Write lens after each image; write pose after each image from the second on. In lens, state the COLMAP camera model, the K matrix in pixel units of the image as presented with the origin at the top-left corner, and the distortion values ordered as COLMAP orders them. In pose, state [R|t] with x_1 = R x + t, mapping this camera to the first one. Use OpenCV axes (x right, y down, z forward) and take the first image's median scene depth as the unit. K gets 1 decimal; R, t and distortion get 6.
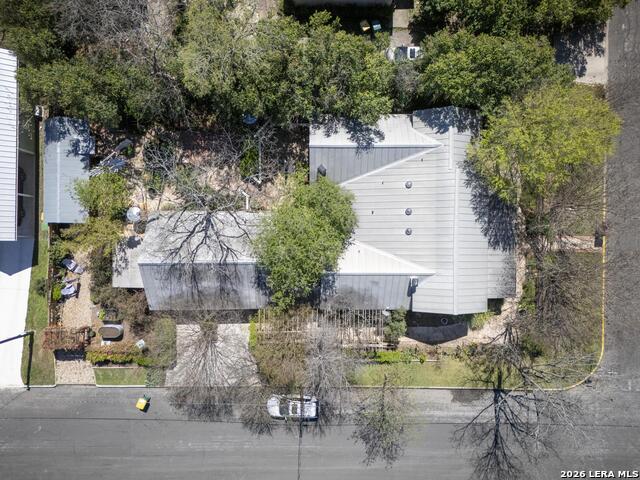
lens RADIAL K [[474.1, 0, 320.0], [0, 474.1, 240.0], [0, 0, 1]] dist [0.040895, -0.004782]
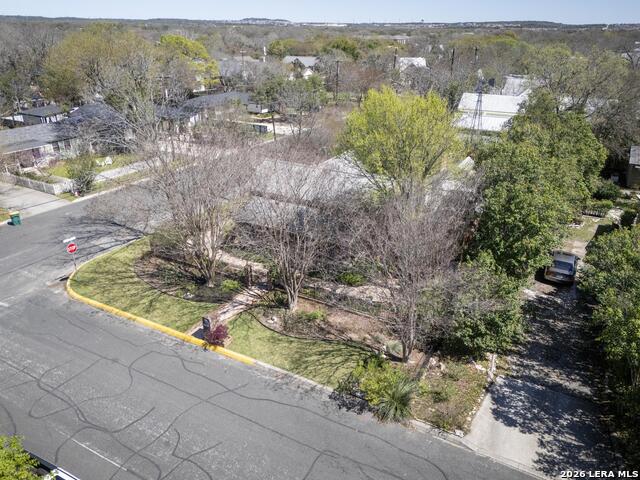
lens RADIAL K [[474.1, 0, 320.0], [0, 474.1, 240.0], [0, 0, 1]] dist [0.040895, -0.004782]
pose [[-0.477212, 0.351318, -0.805509, 0.946245], [-0.878786, -0.192621, 0.436614, -0.361272], [-0.001768, 0.916227, 0.400655, 0.650330]]
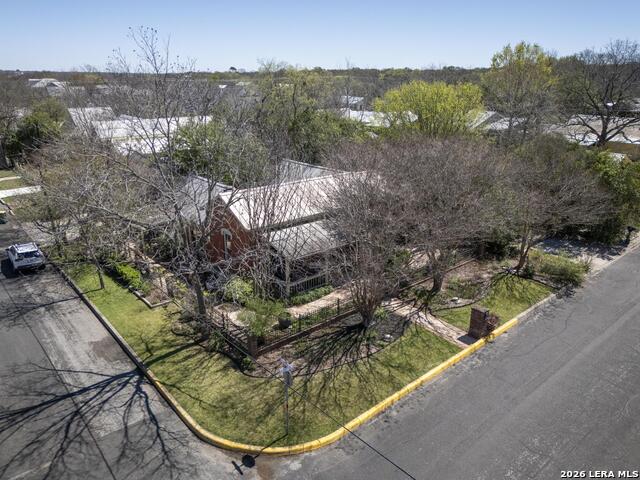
lens RADIAL K [[474.1, 0, 320.0], [0, 474.1, 240.0], [0, 0, 1]] dist [0.040895, -0.004782]
pose [[0.652225, 0.239796, -0.719097, 0.838601], [-0.757861, 0.226039, -0.612007, 0.452808], [0.015787, 0.944142, 0.329161, 0.701181]]
